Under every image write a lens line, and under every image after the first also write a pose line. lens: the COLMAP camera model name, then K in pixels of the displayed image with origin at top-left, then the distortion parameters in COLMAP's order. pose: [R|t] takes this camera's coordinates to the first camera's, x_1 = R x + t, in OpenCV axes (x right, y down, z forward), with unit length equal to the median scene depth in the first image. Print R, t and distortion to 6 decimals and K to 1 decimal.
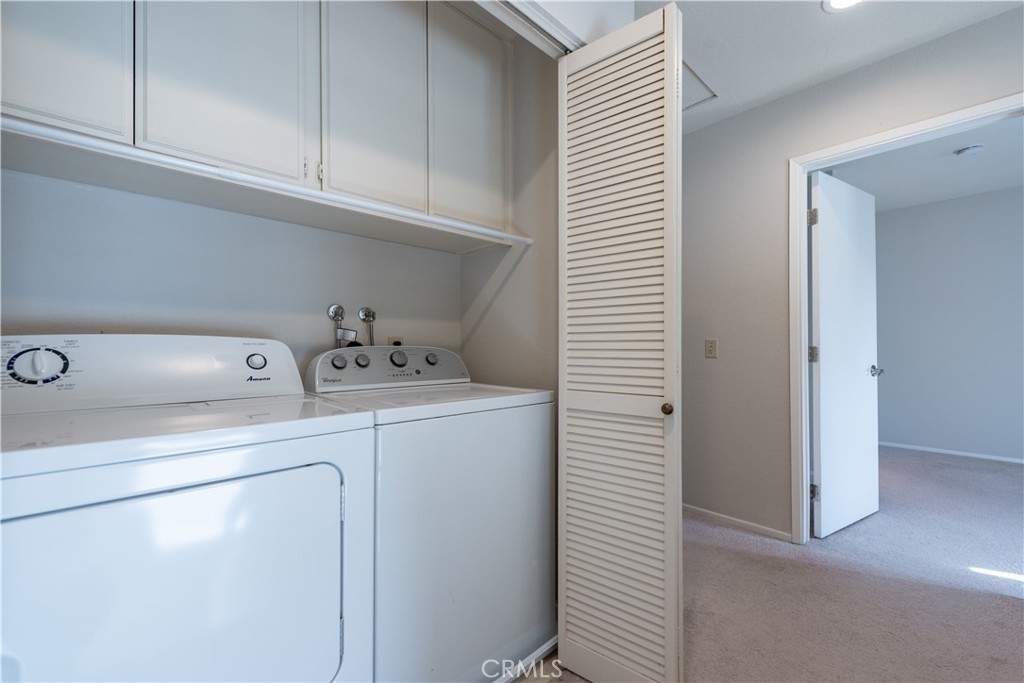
lens RADIAL K [[408.0, 0, 511.9], [0, 408.0, 339.9], [0, 0, 1]] dist [0.006661, -0.000799]
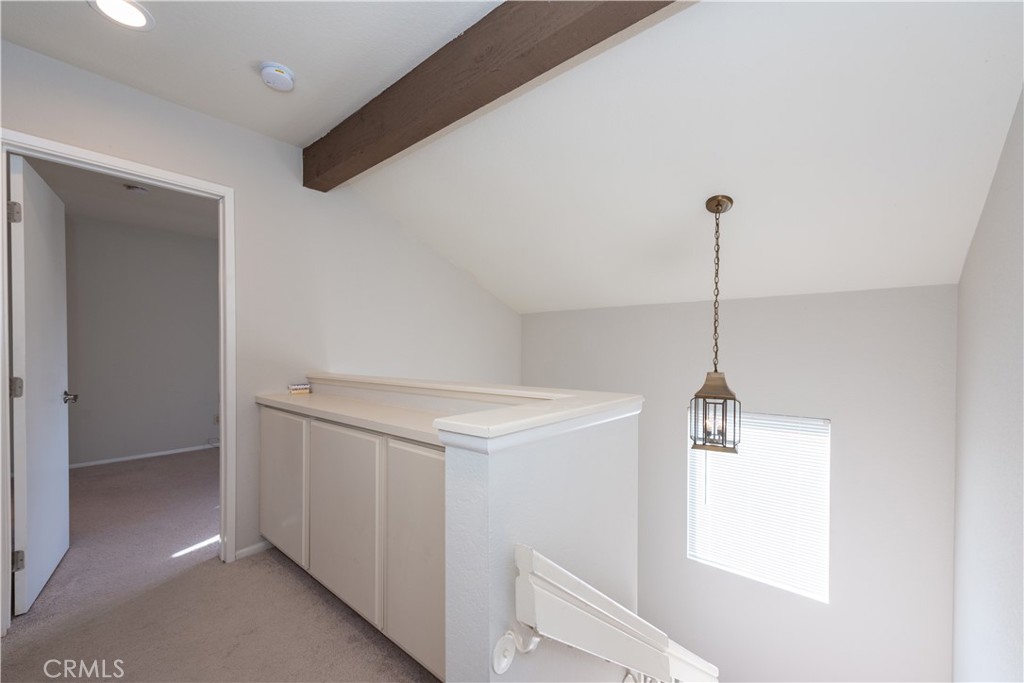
lens RADIAL K [[408.0, 0, 512.1], [0, 408.0, 357.5], [0, 0, 1]] dist [0.006661, -0.000799]
pose [[-0.107126, -0.017075, 0.994099, -0.147076], [-0.015587, 0.999758, 0.015493, -0.048533], [-0.994123, -0.013836, -0.107366, 0.129333]]
